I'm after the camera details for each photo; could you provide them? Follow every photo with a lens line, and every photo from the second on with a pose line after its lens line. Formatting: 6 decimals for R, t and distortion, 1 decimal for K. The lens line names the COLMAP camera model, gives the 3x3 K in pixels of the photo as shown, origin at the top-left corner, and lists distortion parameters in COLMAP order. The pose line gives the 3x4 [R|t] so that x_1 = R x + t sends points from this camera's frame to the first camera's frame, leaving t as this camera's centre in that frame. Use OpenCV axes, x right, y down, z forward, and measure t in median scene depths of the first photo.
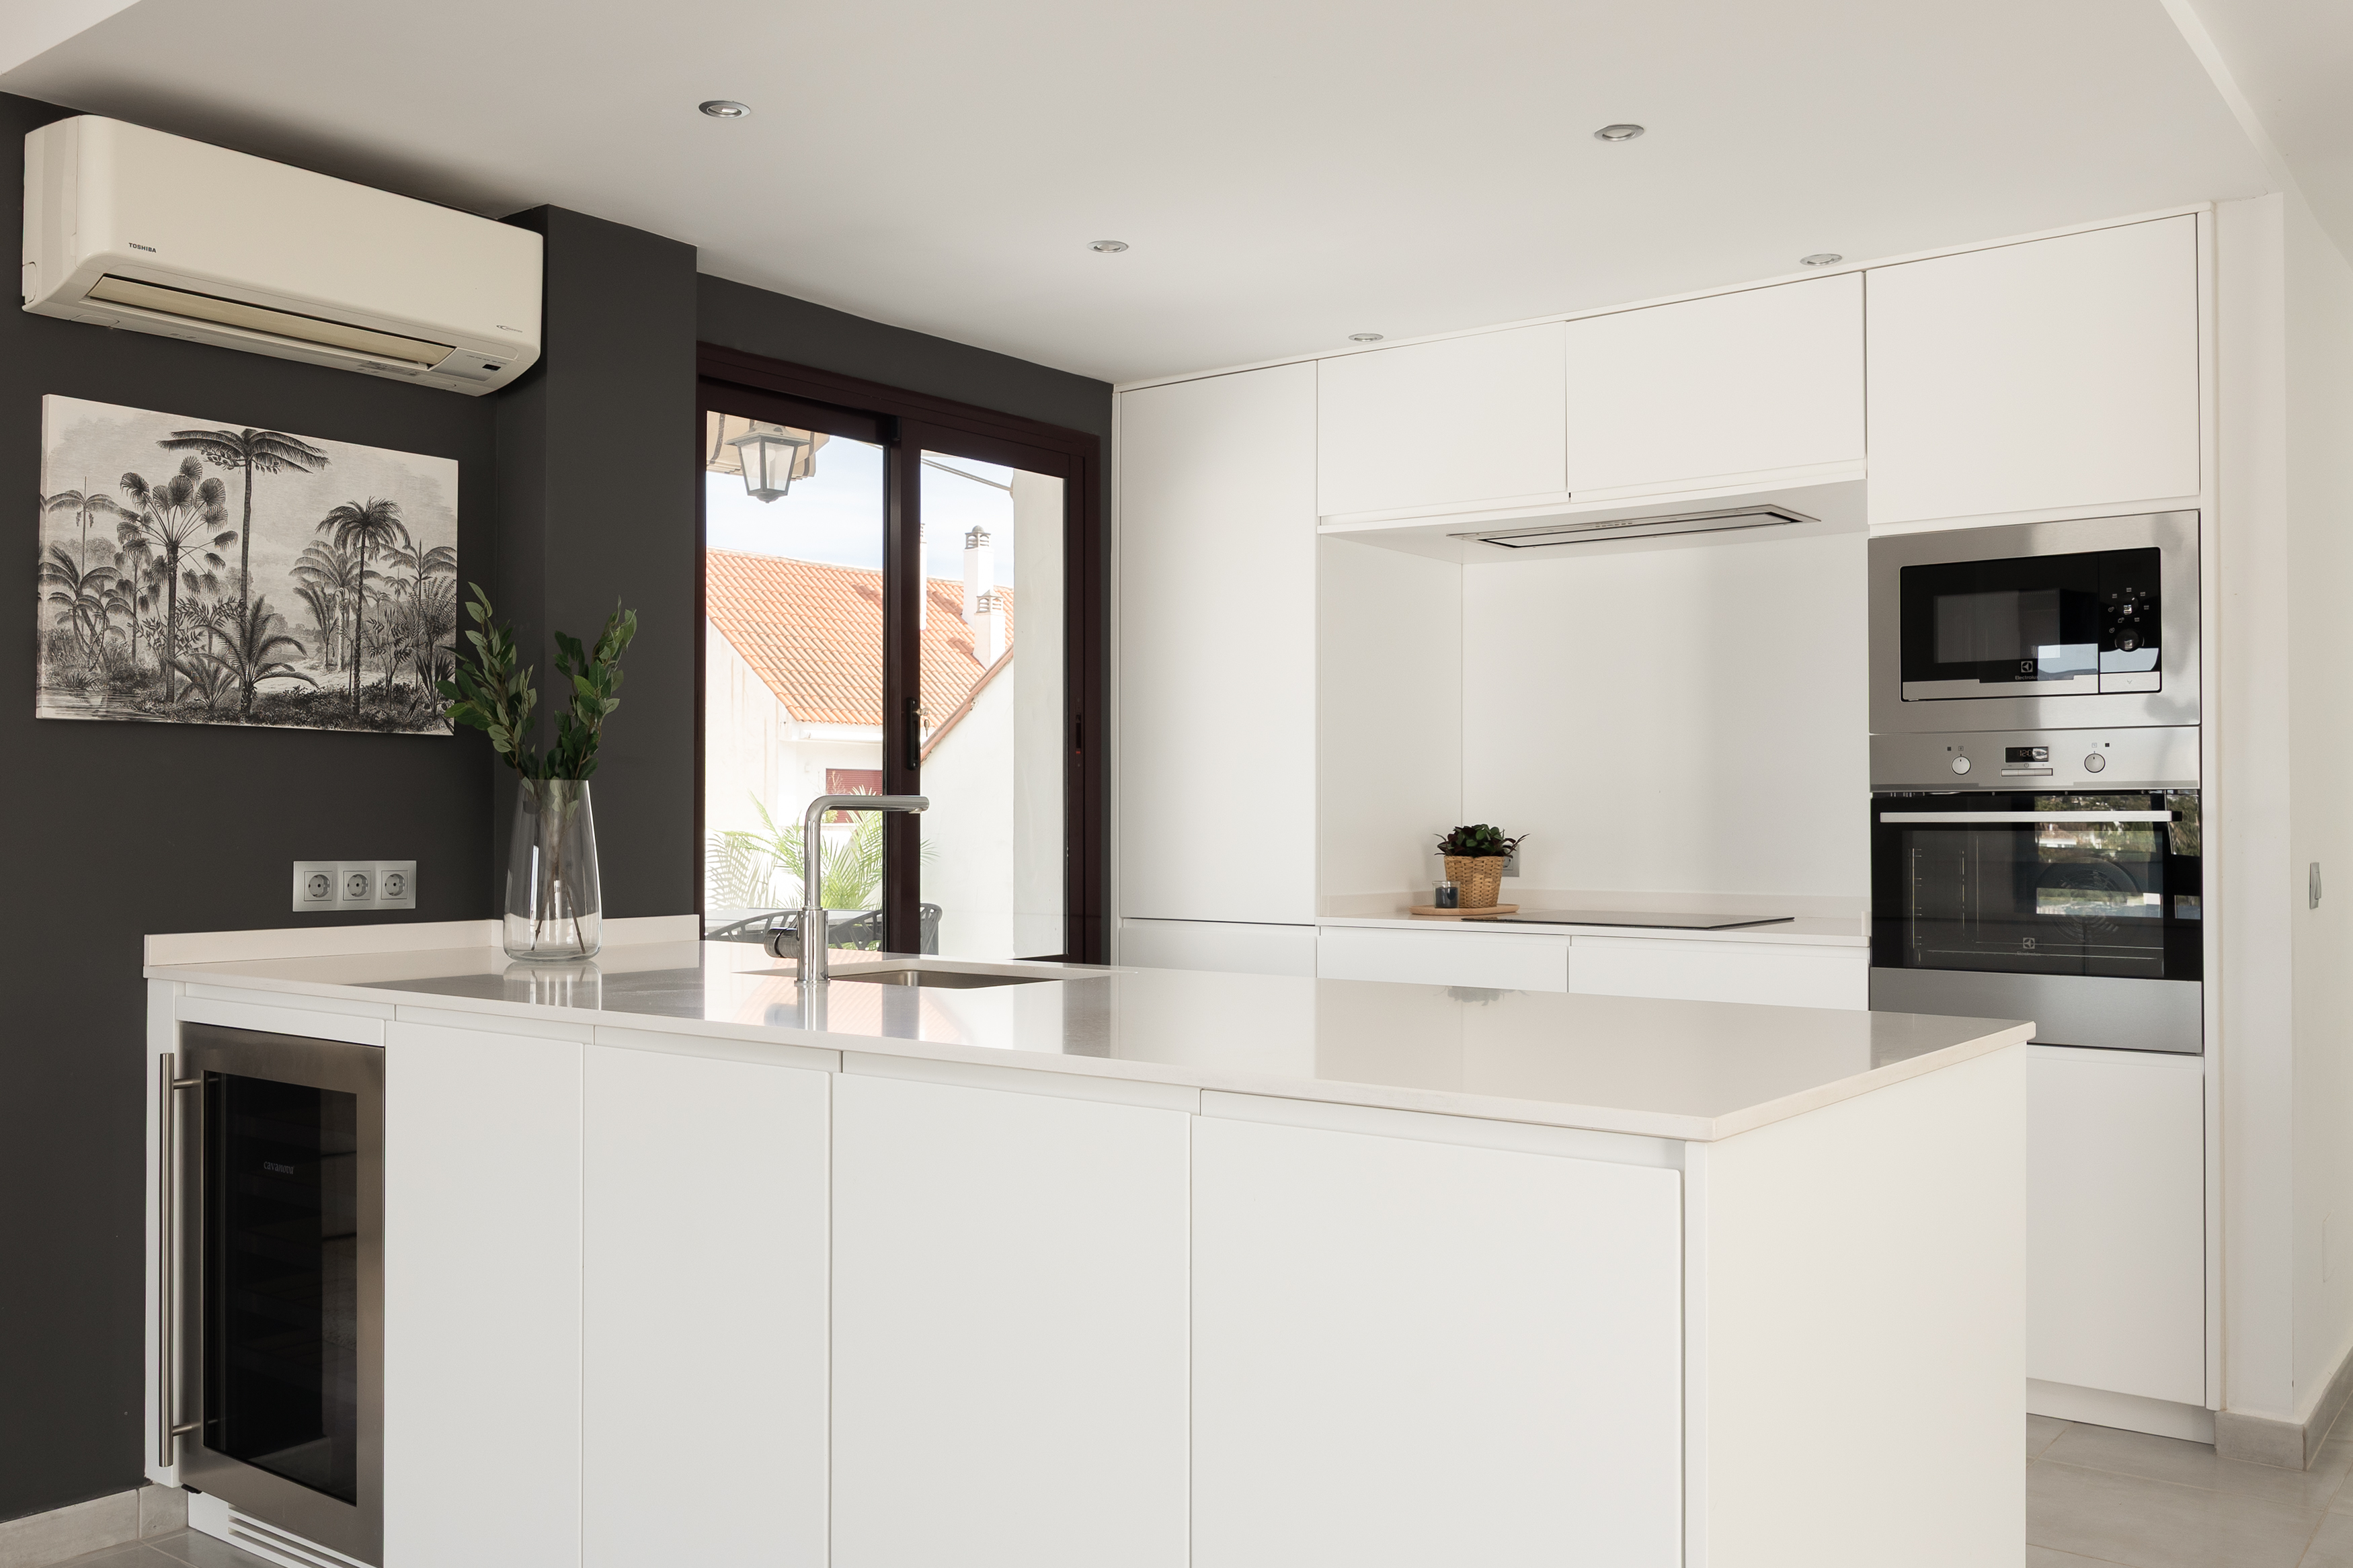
lens RADIAL K [[2010.8, 0, 1164.7], [0, 2010.8, 795.7], [0, 0, 1]] dist [0.015610, -0.036069]
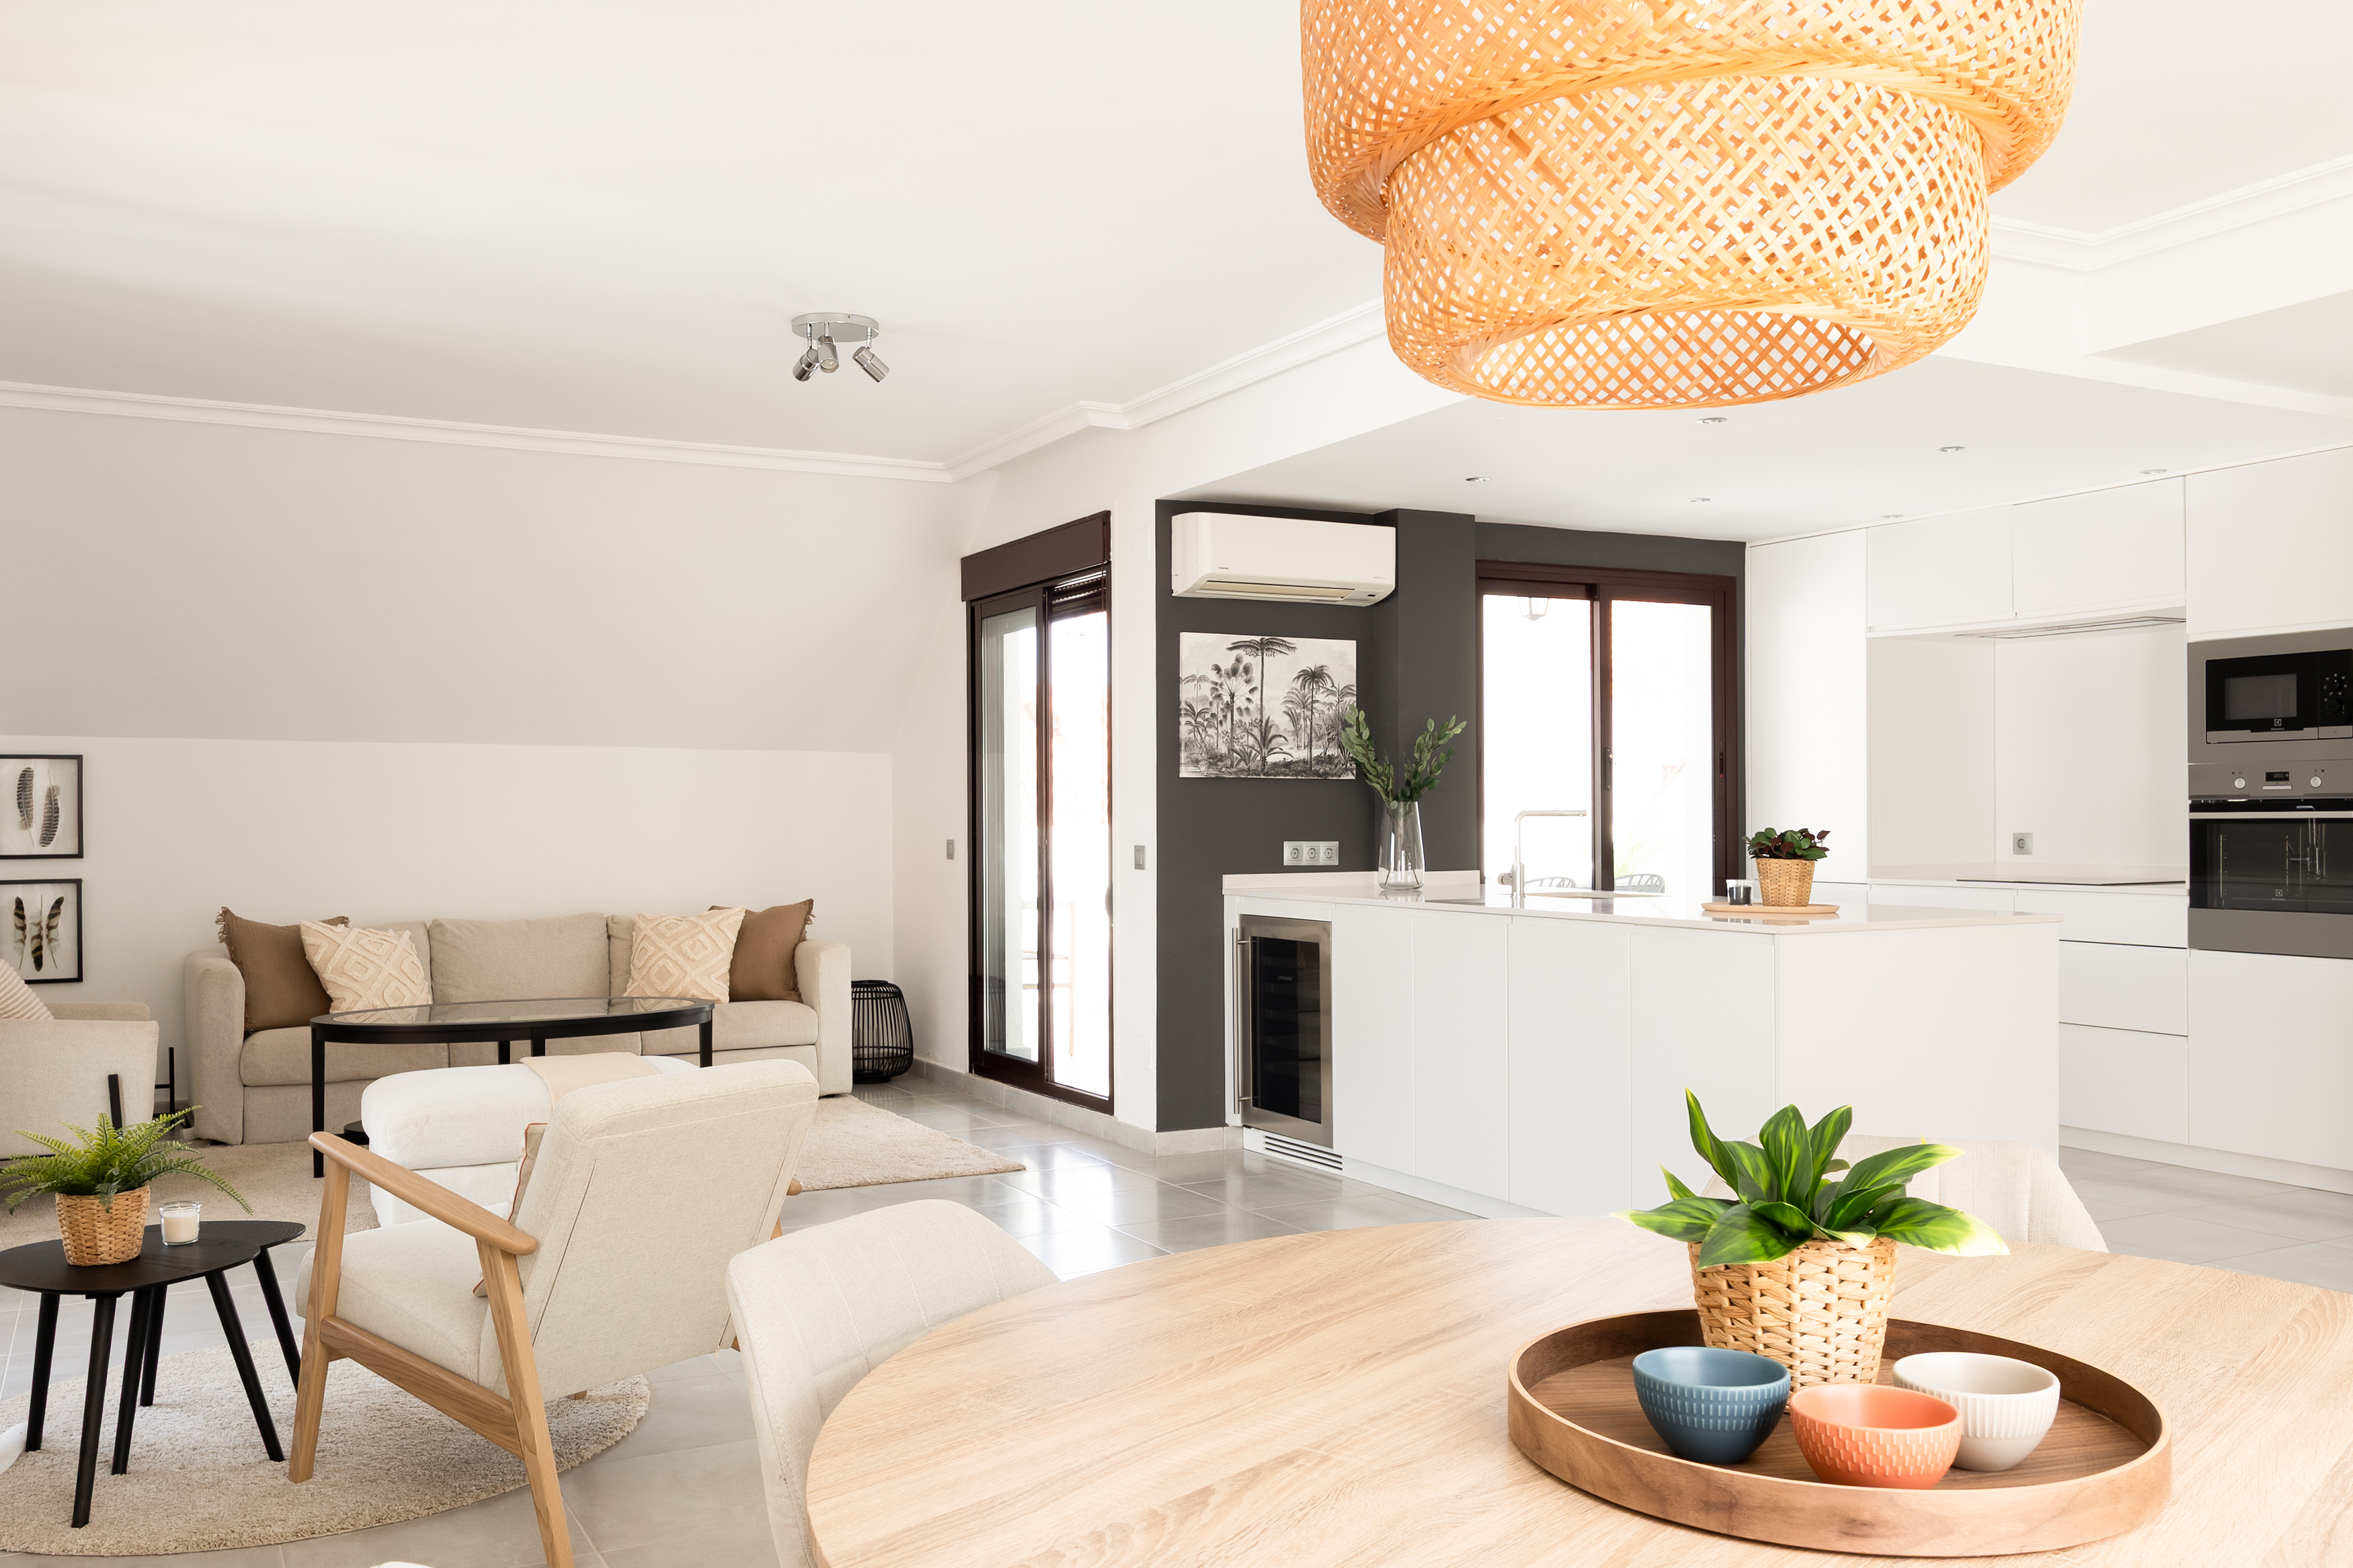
lens RADIAL K [[1999.7, 0, 1173.0], [0, 1999.7, 802.7], [0, 0, 1]] dist [-0.014720, -0.011426]
pose [[0.911160, -0.007687, -0.411982, 0.304353], [0.010513, 0.999934, 0.004594, -0.017791], [0.411919, -0.008517, 0.911181, -0.897083]]
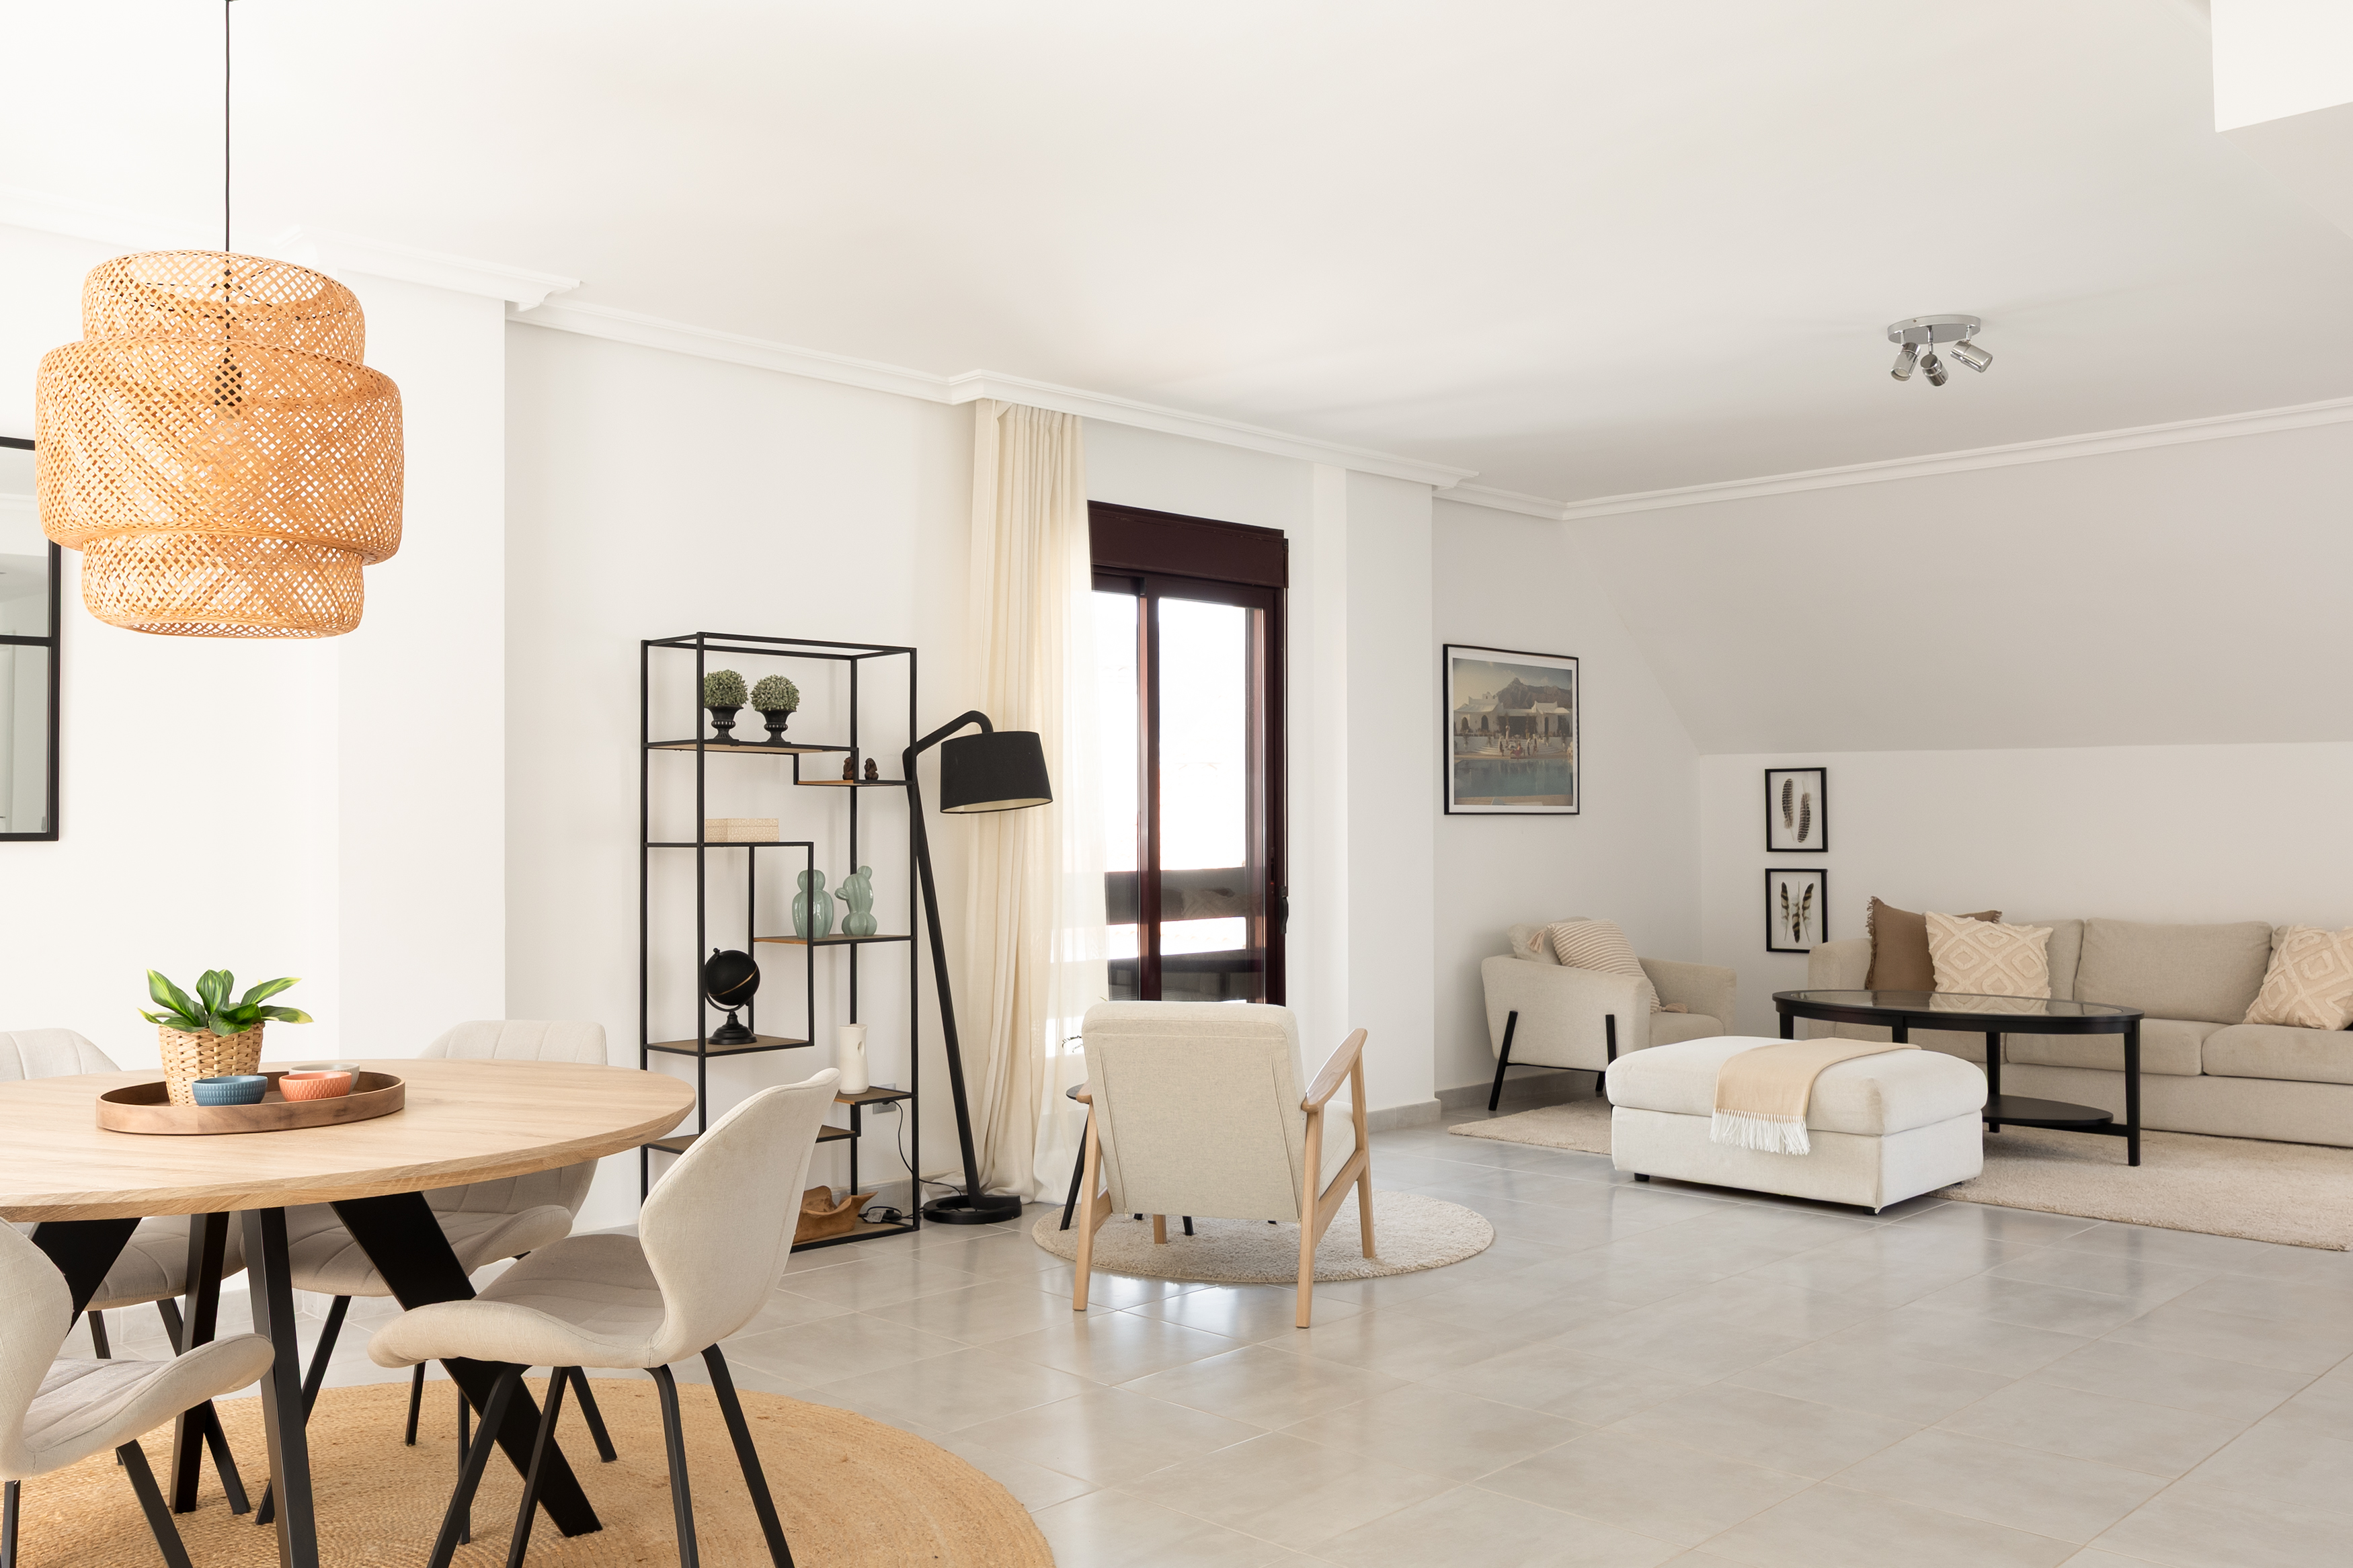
lens RADIAL K [[1999.7, 0, 1168.7], [0, 1999.7, 799.7], [0, 0, 1]] dist [-0.014720, -0.011426]
pose [[-0.141303, -0.011142, -0.989904, 1.050224], [0.012838, 0.999832, -0.013087, -0.006124], [0.989883, -0.014557, -0.141136, 0.076474]]
